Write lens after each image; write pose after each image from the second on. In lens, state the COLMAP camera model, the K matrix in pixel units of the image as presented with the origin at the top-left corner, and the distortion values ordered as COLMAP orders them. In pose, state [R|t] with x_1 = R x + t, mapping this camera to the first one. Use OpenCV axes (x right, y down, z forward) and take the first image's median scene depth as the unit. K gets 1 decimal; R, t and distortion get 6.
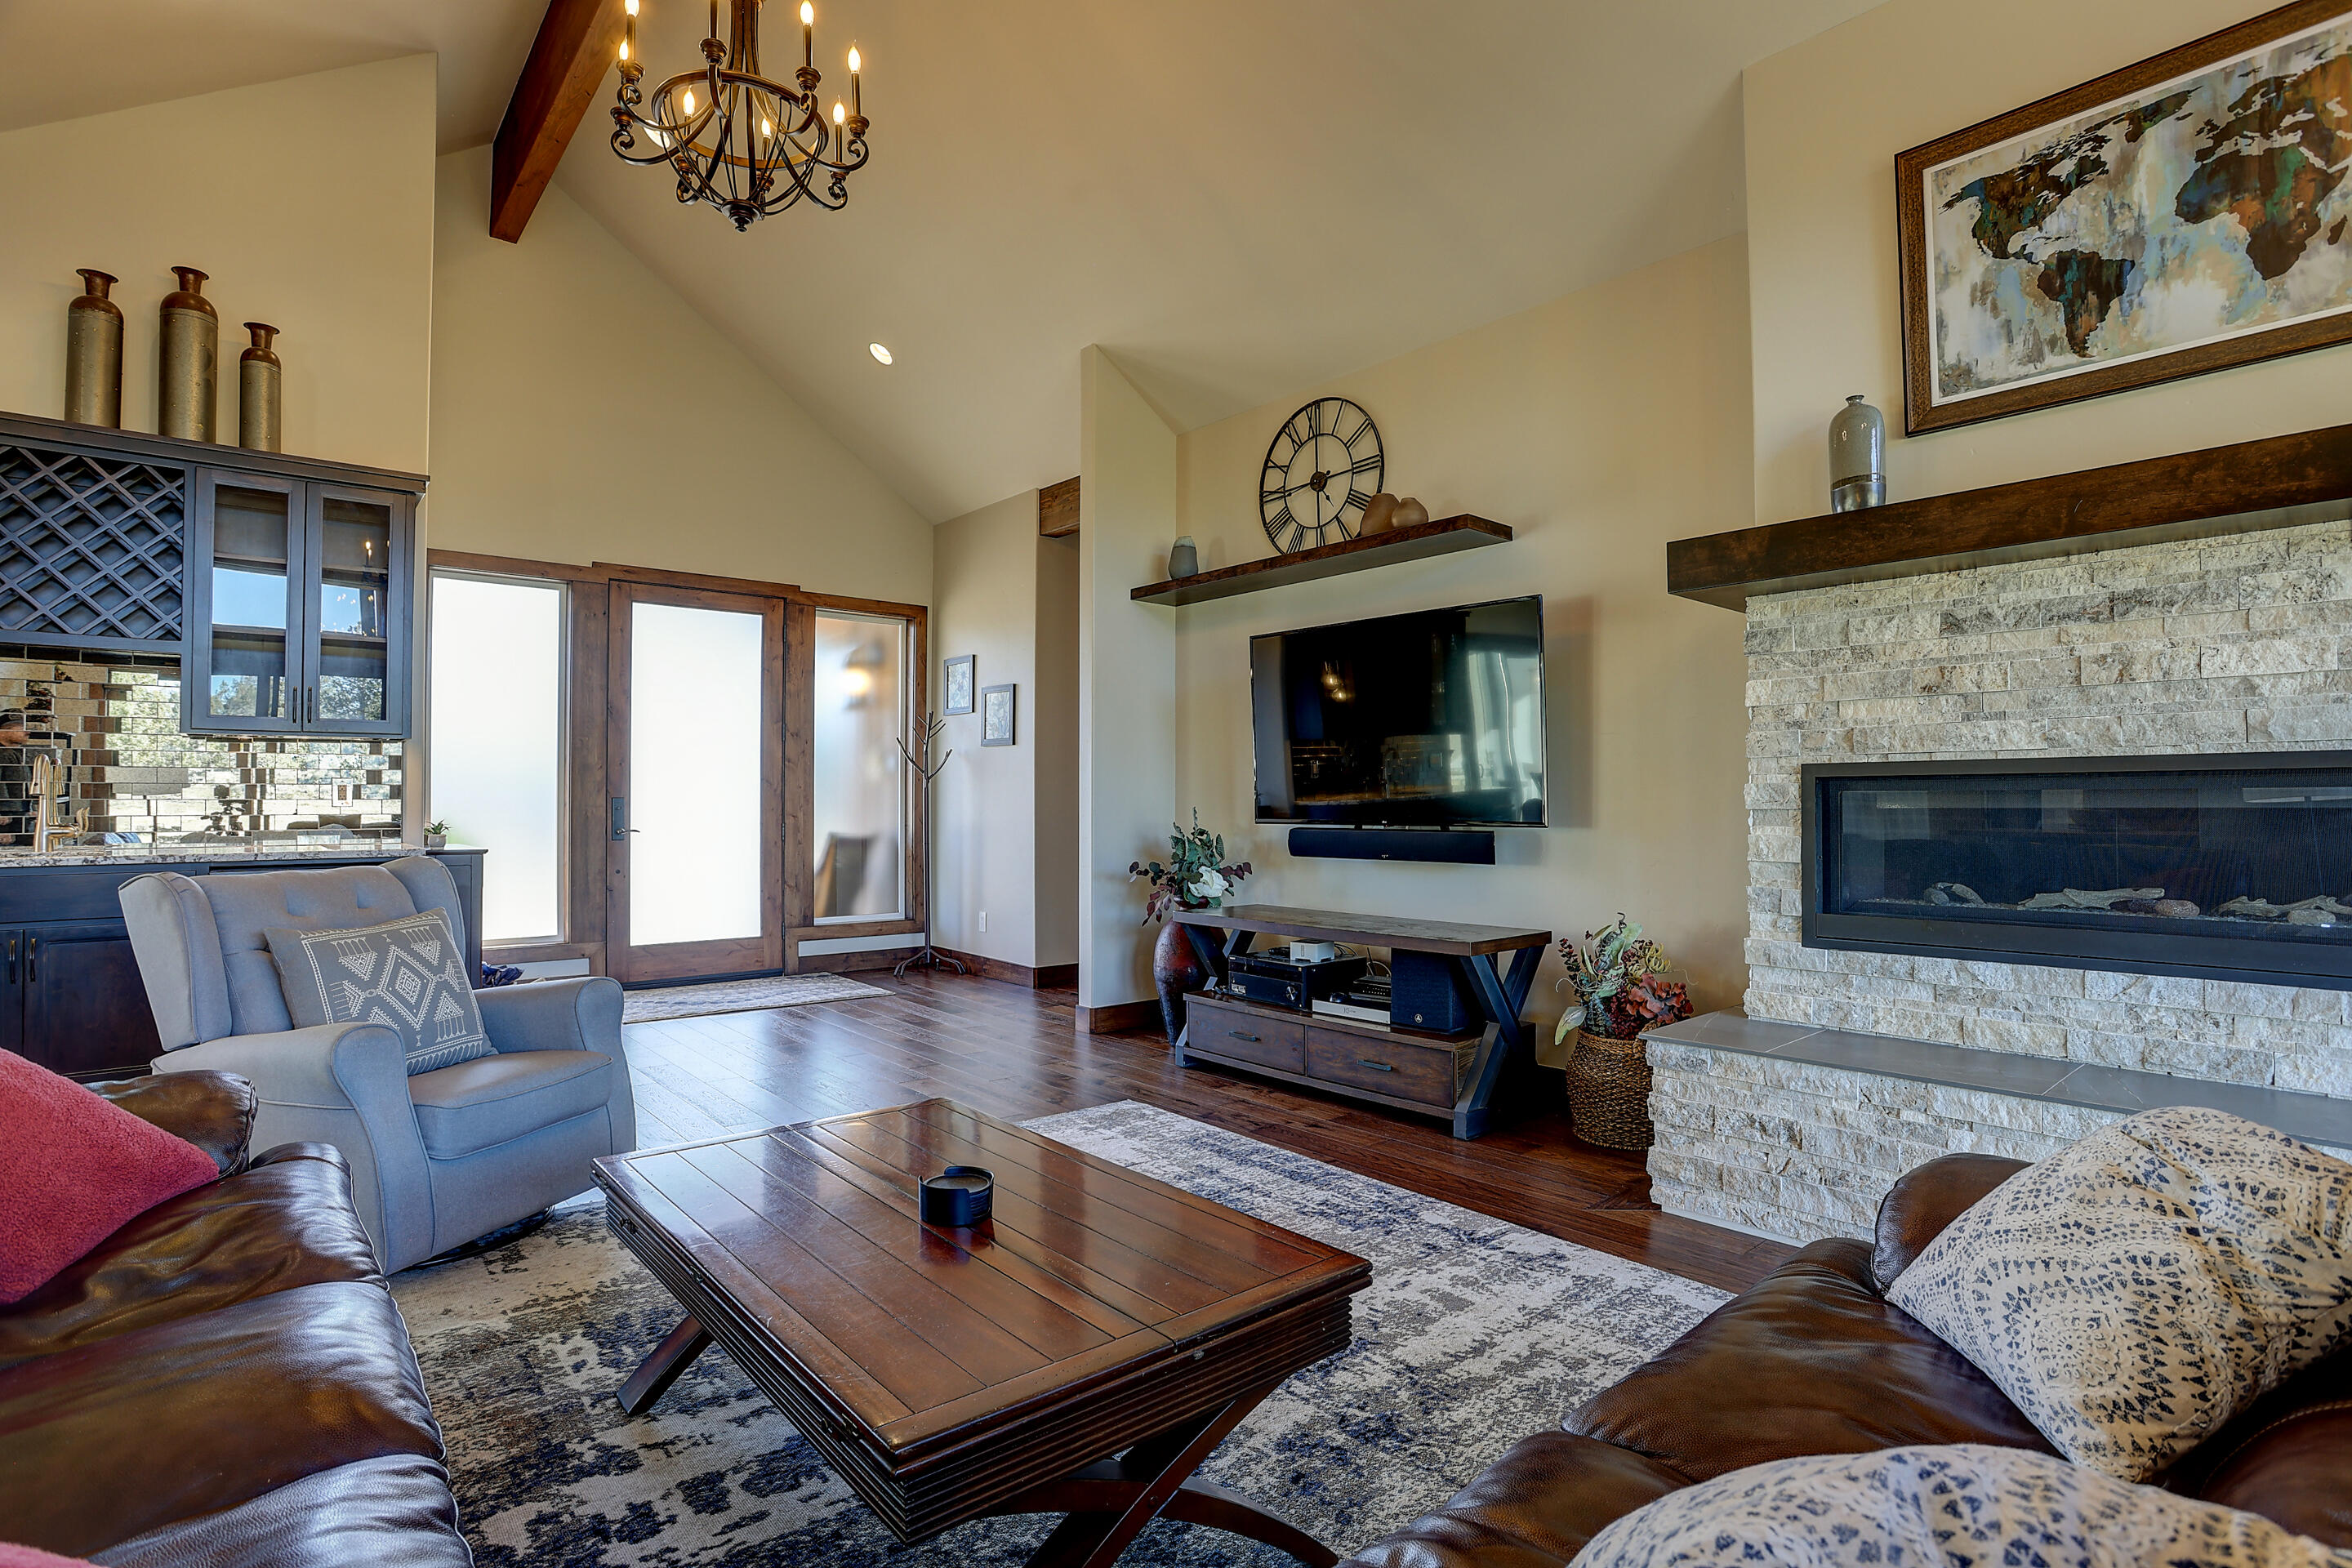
lens RADIAL K [[1143.9, 0, 1206.9], [0, 1143.9, 782.9], [0, 0, 1]] dist [-0.053186, 0.021801]
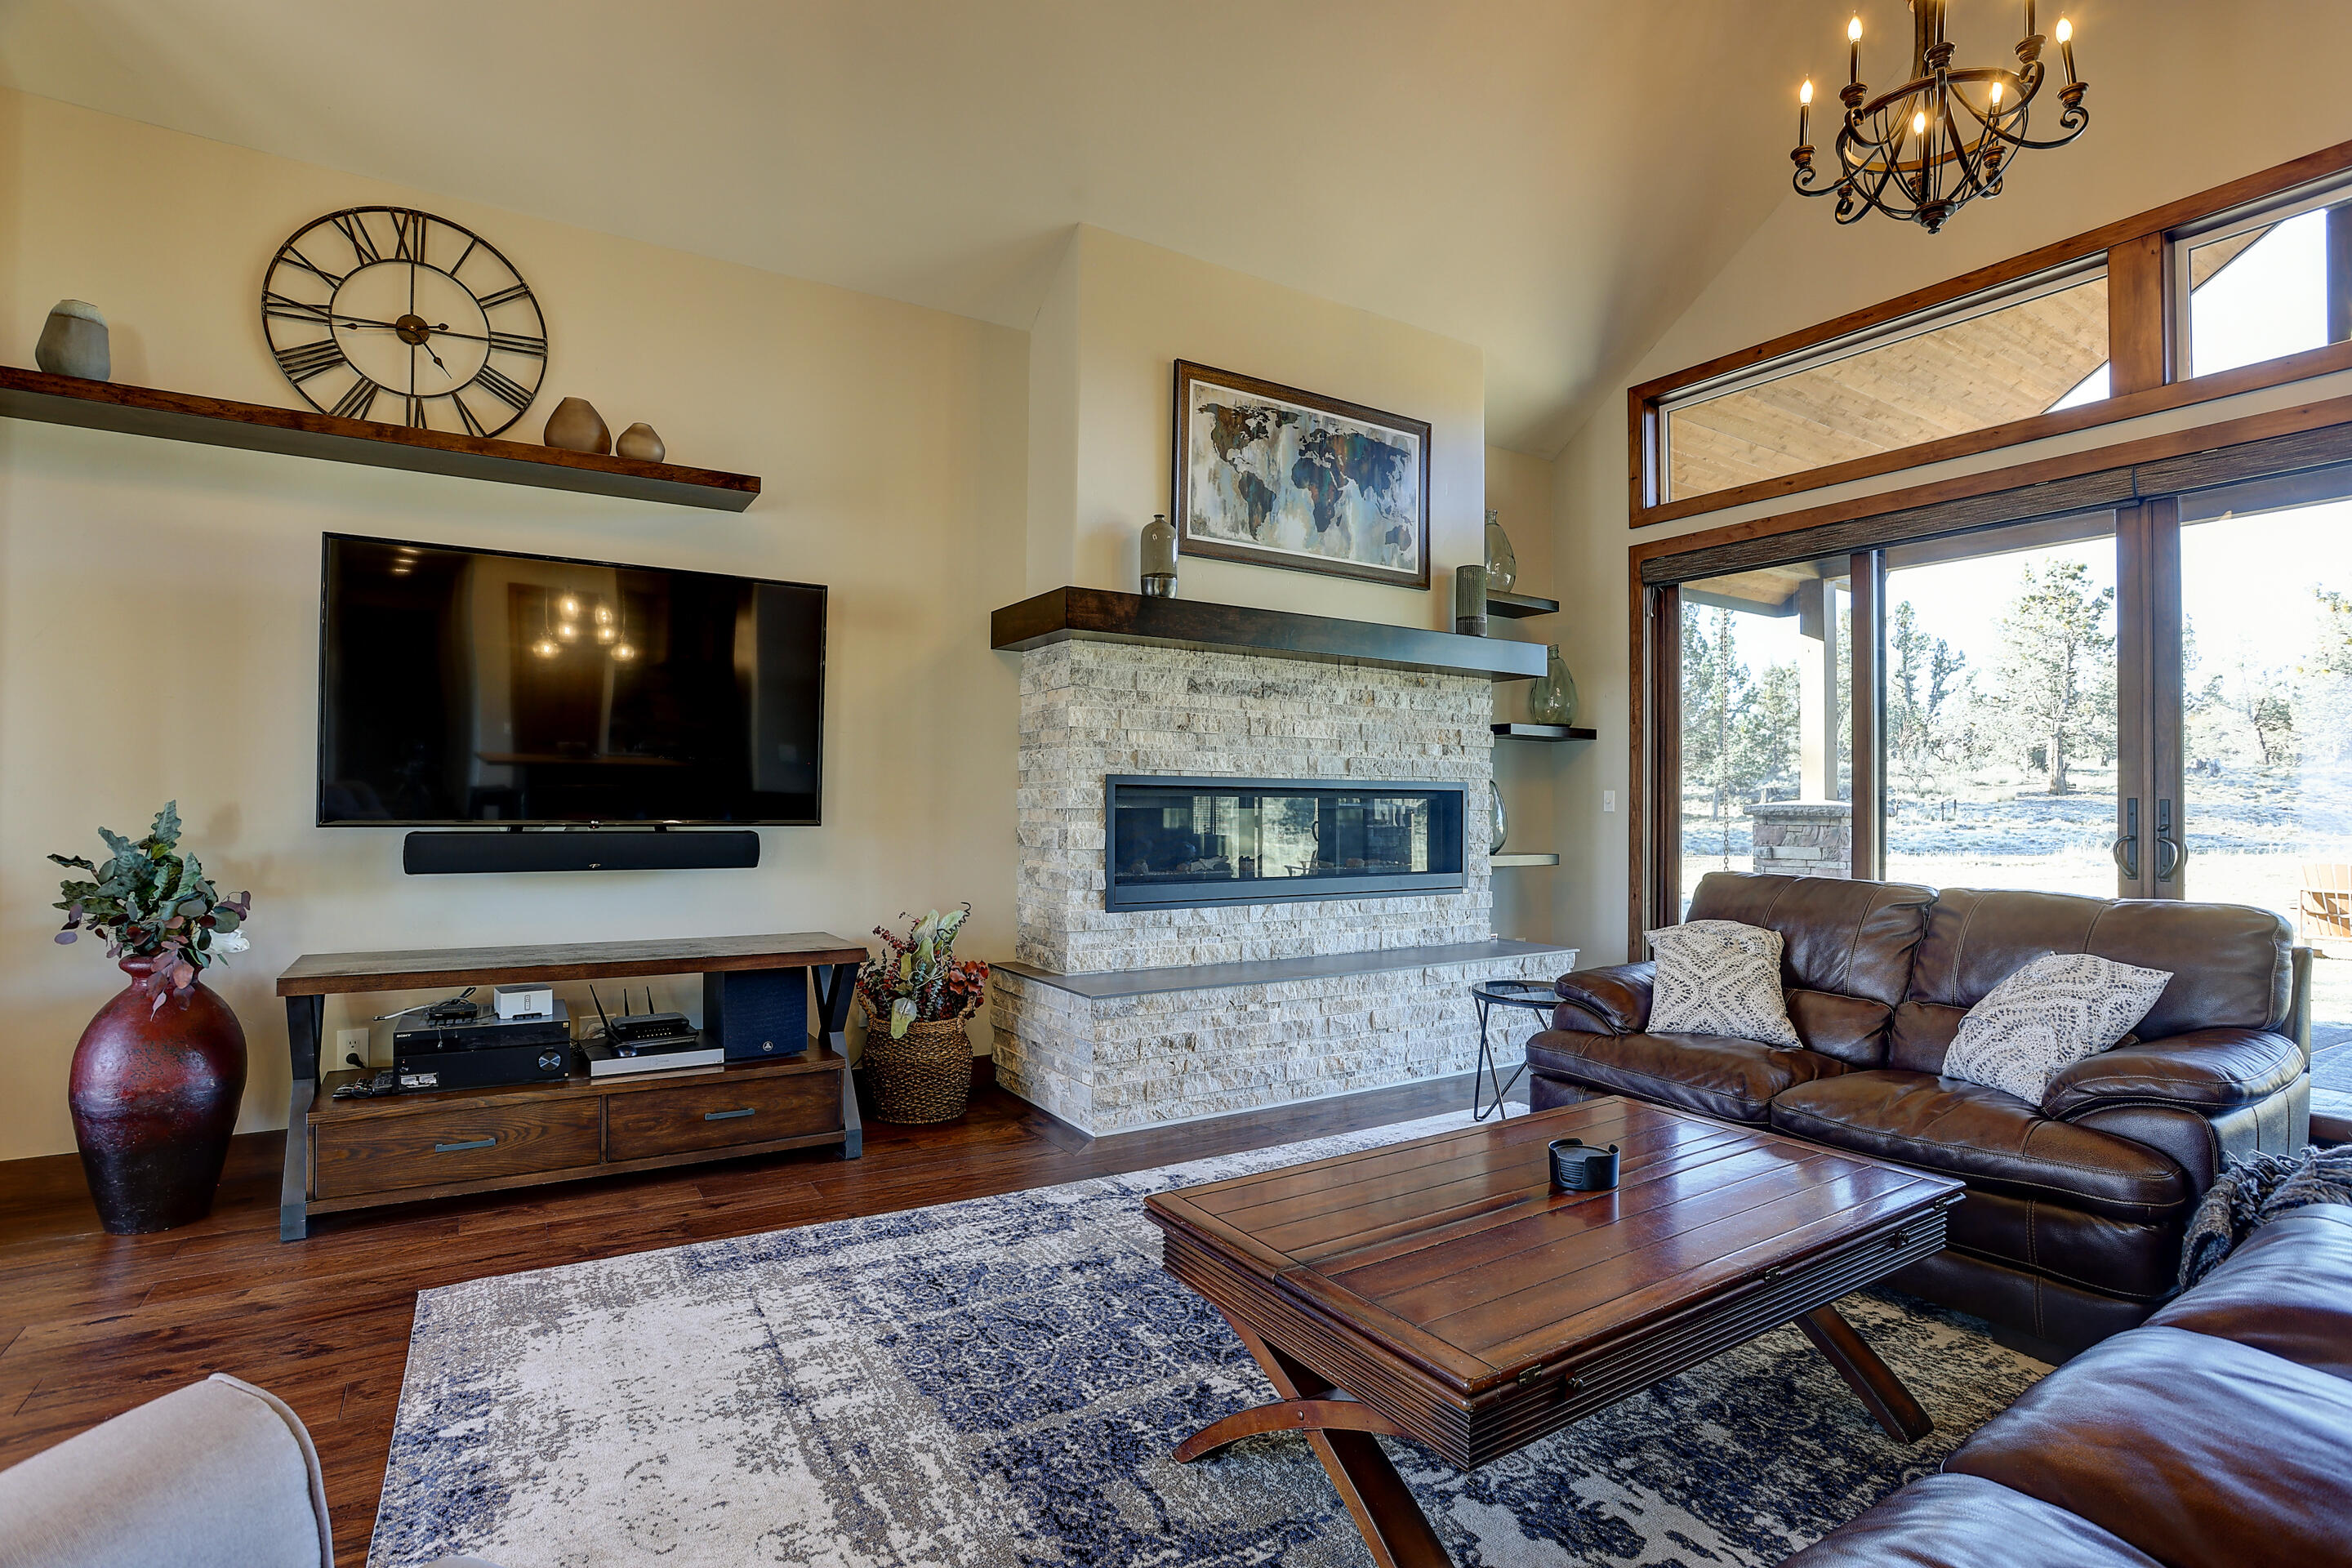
lens RADIAL K [[1143.9, 0, 1177.7], [0, 1143.9, 778.3], [0, 0, 1]] dist [-0.053186, 0.021801]
pose [[0.174024, 0.025758, 0.984405, -0.809563], [-0.026809, 0.999411, -0.021412, 0.014961], [-0.984376, -0.022665, 0.174612, 0.710572]]
